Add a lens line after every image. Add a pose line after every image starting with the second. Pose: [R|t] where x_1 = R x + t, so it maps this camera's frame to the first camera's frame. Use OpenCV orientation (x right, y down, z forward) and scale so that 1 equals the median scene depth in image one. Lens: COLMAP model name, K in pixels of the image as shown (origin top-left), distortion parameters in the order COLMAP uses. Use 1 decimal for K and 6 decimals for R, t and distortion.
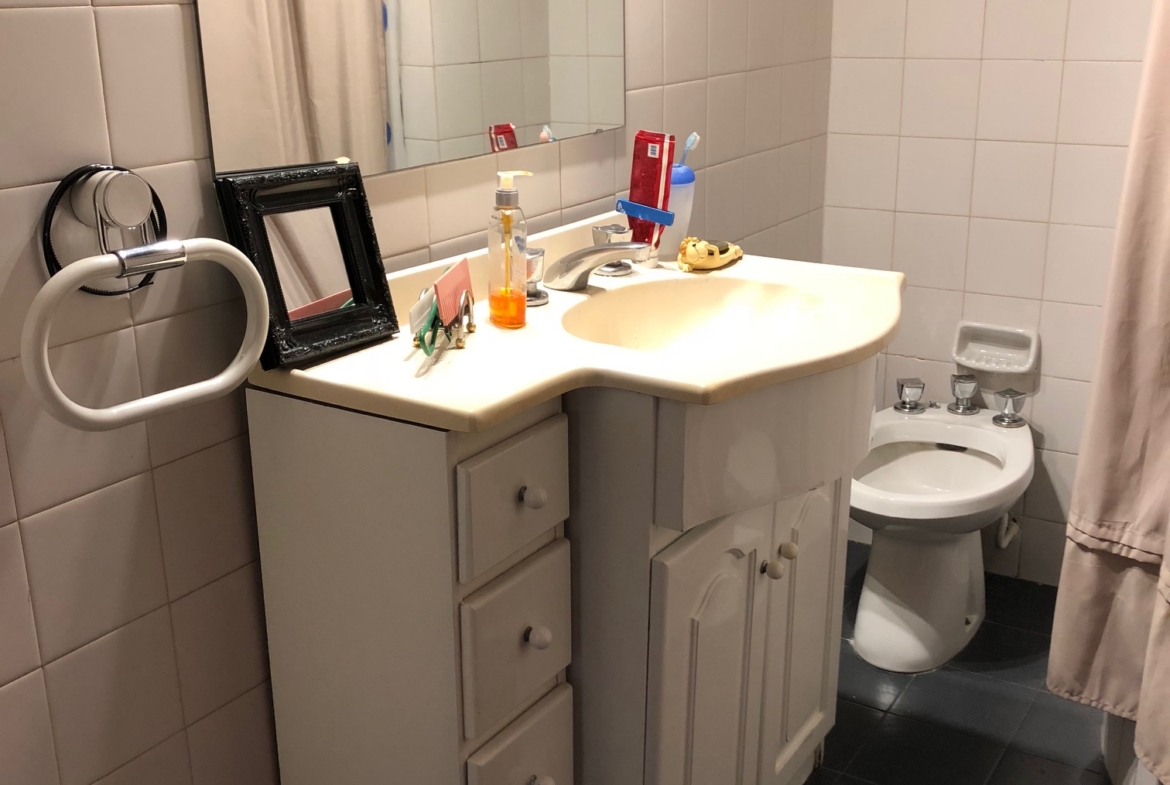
lens RADIAL K [[1265.7, 0, 577.6], [0, 1265.7, 372.1], [0, 0, 1]] dist [0.133119, -0.391355]
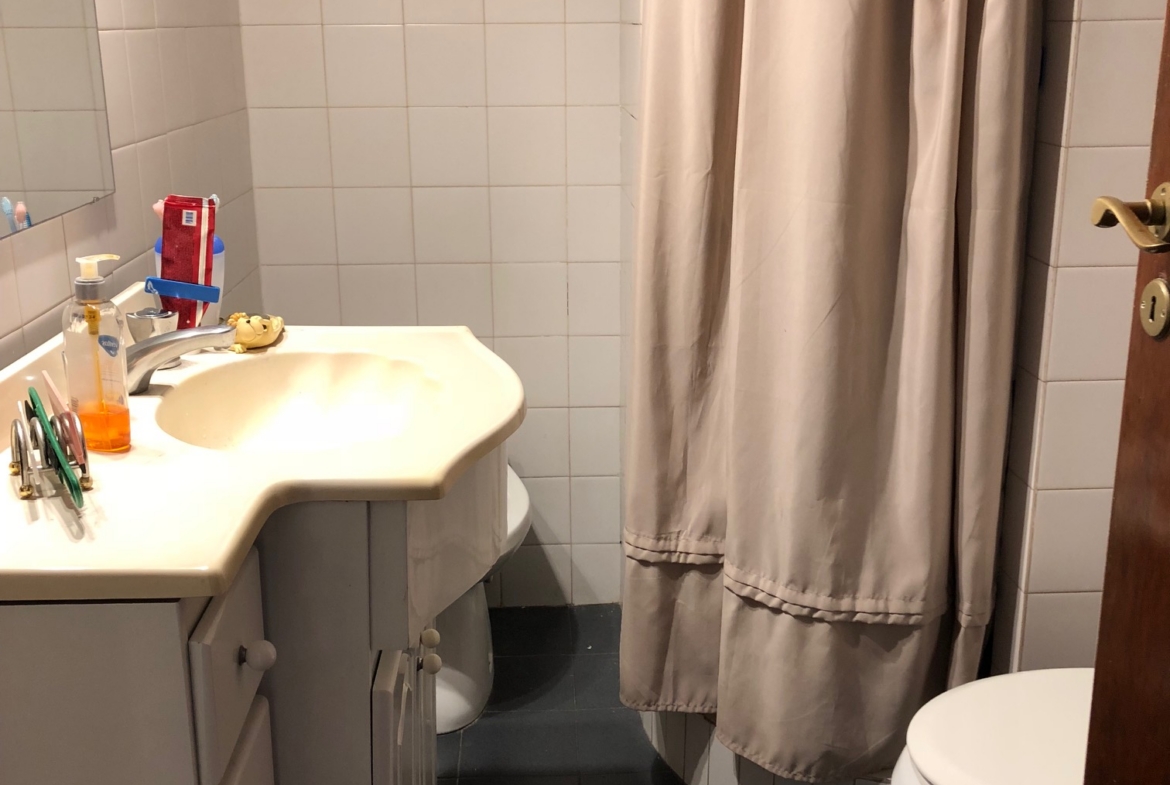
lens RADIAL K [[1265.7, 0, 577.6], [0, 1265.7, 372.1], [0, 0, 1]] dist [0.133119, -0.391355]
pose [[0.820995, -0.138582, 0.553861, -0.212135], [0.158439, 0.987294, 0.012174, -0.040685], [-0.548510, 0.077758, 0.832520, 0.149667]]
